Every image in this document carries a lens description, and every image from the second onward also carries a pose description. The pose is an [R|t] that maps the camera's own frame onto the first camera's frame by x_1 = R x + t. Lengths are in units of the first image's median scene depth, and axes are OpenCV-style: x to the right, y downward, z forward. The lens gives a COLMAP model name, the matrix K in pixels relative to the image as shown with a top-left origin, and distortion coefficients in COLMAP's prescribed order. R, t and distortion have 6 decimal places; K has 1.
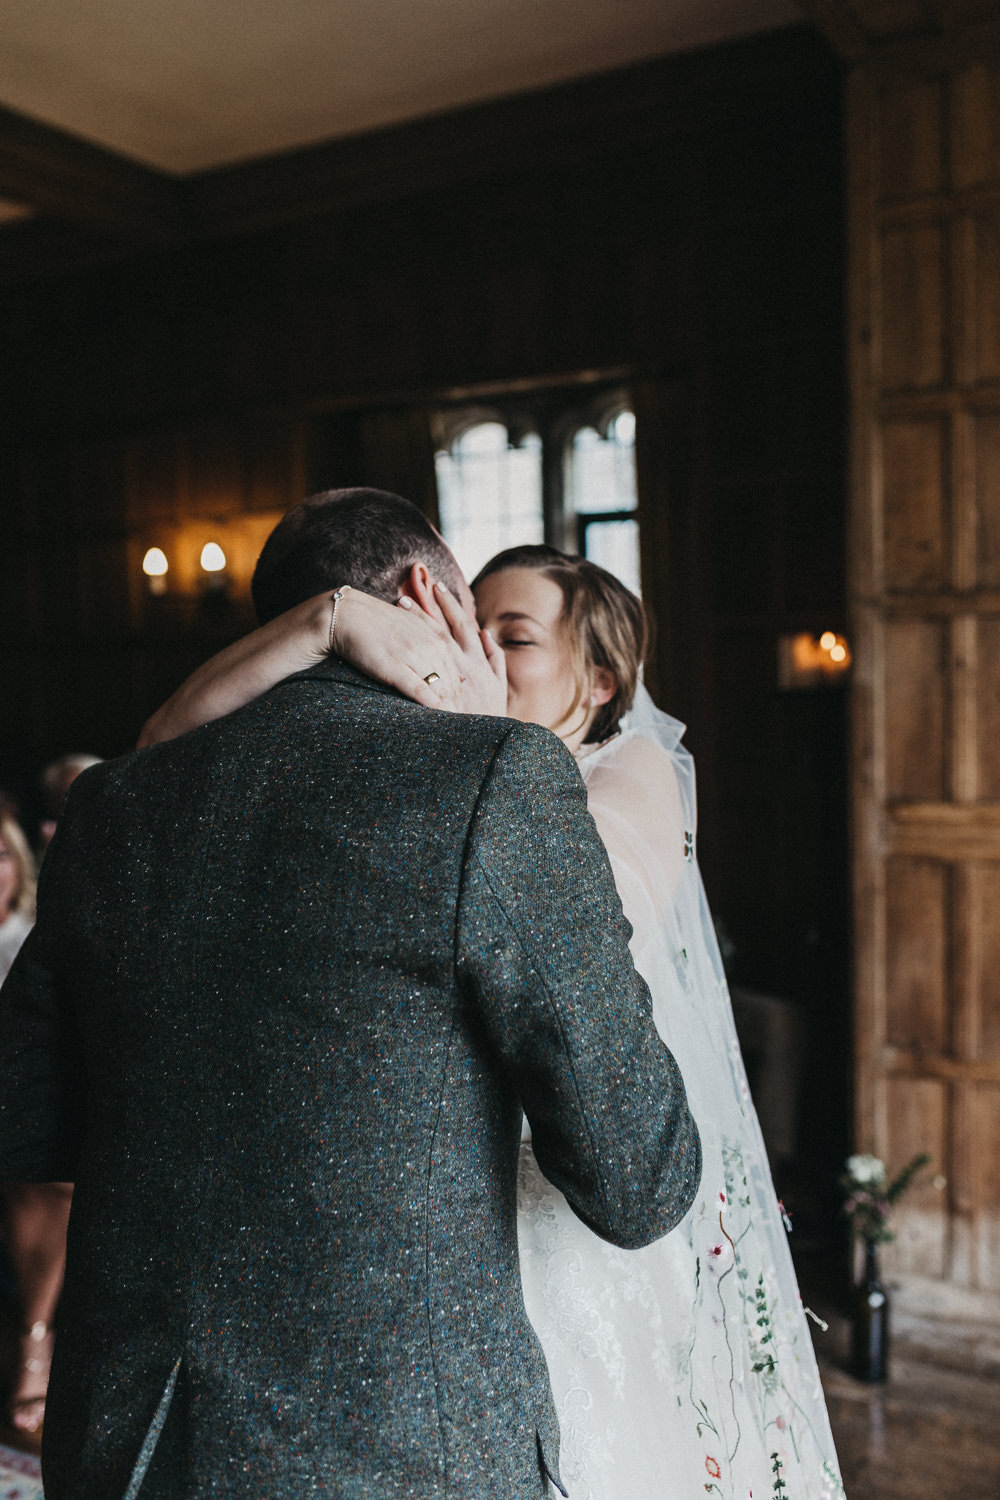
lens RADIAL K [[1666.6, 0, 500.0], [0, 1666.6, 750.0], [0, 0, 1]] dist [0.119862, 0.012970]
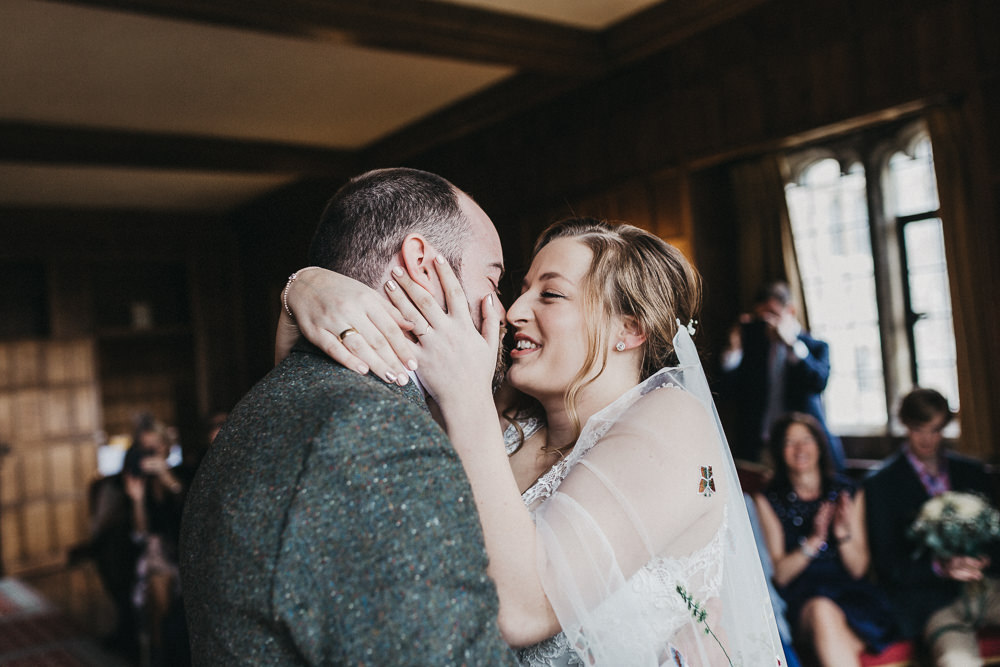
lens RADIAL K [[1111.1, 0, 500.0], [0, 1111.1, 333.5], [0, 0, 1]] dist [0.119862, 0.012970]
pose [[0.929756, -0.072718, -0.360924, 0.094576], [0.049985, 0.996156, -0.071937, -0.001129], [0.364768, 0.048843, 0.929817, 0.077863]]
